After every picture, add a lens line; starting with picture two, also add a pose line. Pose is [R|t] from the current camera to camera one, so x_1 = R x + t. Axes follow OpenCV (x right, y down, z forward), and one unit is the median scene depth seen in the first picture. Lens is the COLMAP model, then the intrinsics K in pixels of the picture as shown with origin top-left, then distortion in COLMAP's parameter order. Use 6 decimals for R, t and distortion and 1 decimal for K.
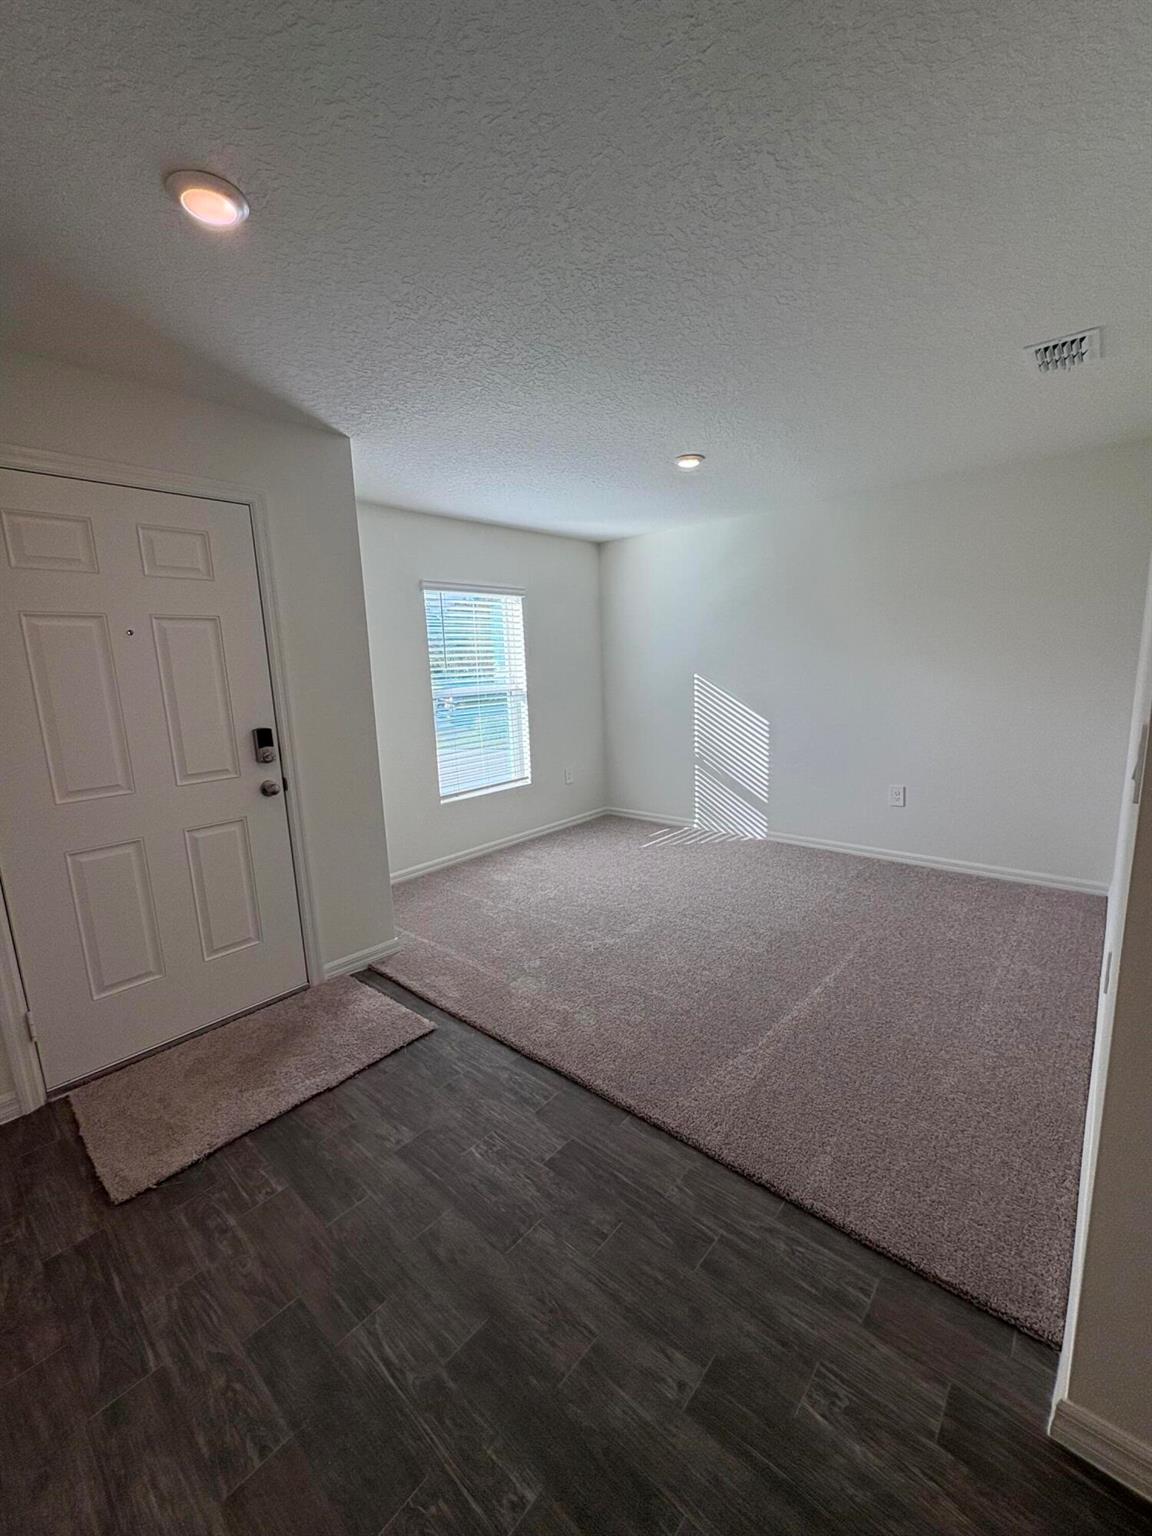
lens RADIAL K [[622.4, 0, 581.0], [0, 622.4, 770.8], [0, 0, 1]] dist [0.000738, 0.000112]
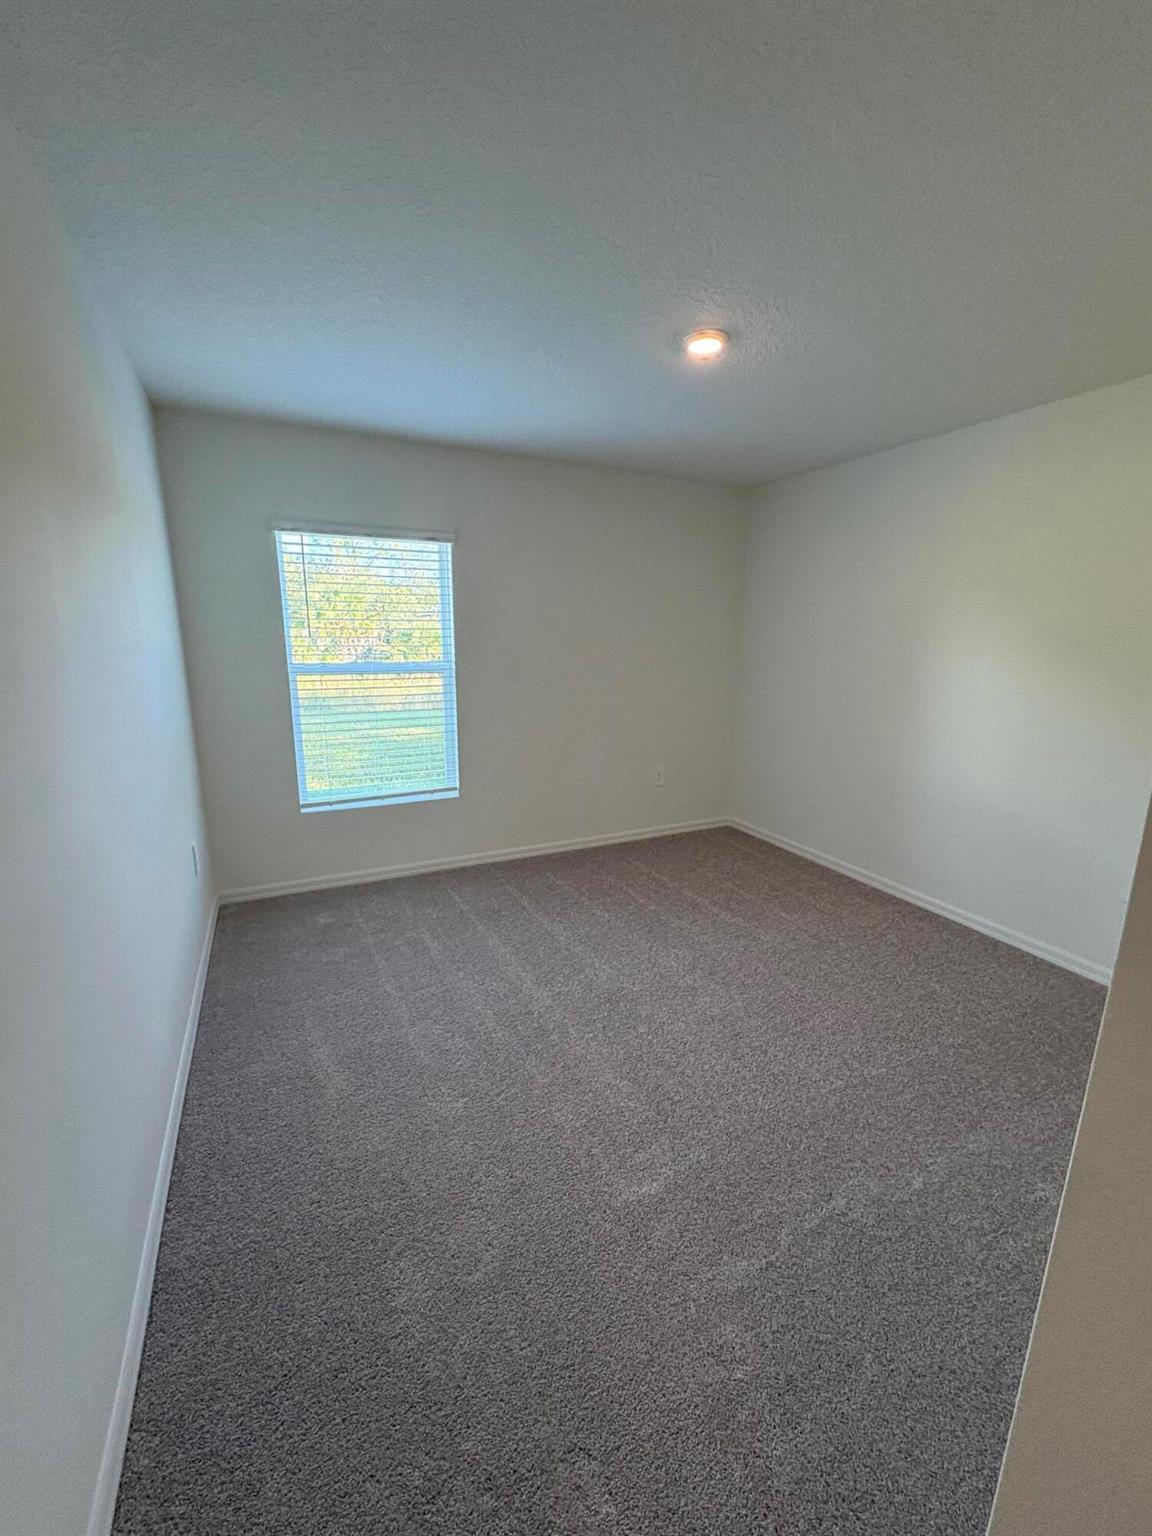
lens RADIAL K [[622.4, 0, 581.0], [0, 622.4, 770.8], [0, 0, 1]] dist [0.000738, 0.000112]
pose [[0.922062, 0.129126, -0.364869, 0.326569], [-0.111135, 0.991338, 0.069981, -0.080122], [0.370745, -0.023977, 0.928425, 0.355556]]
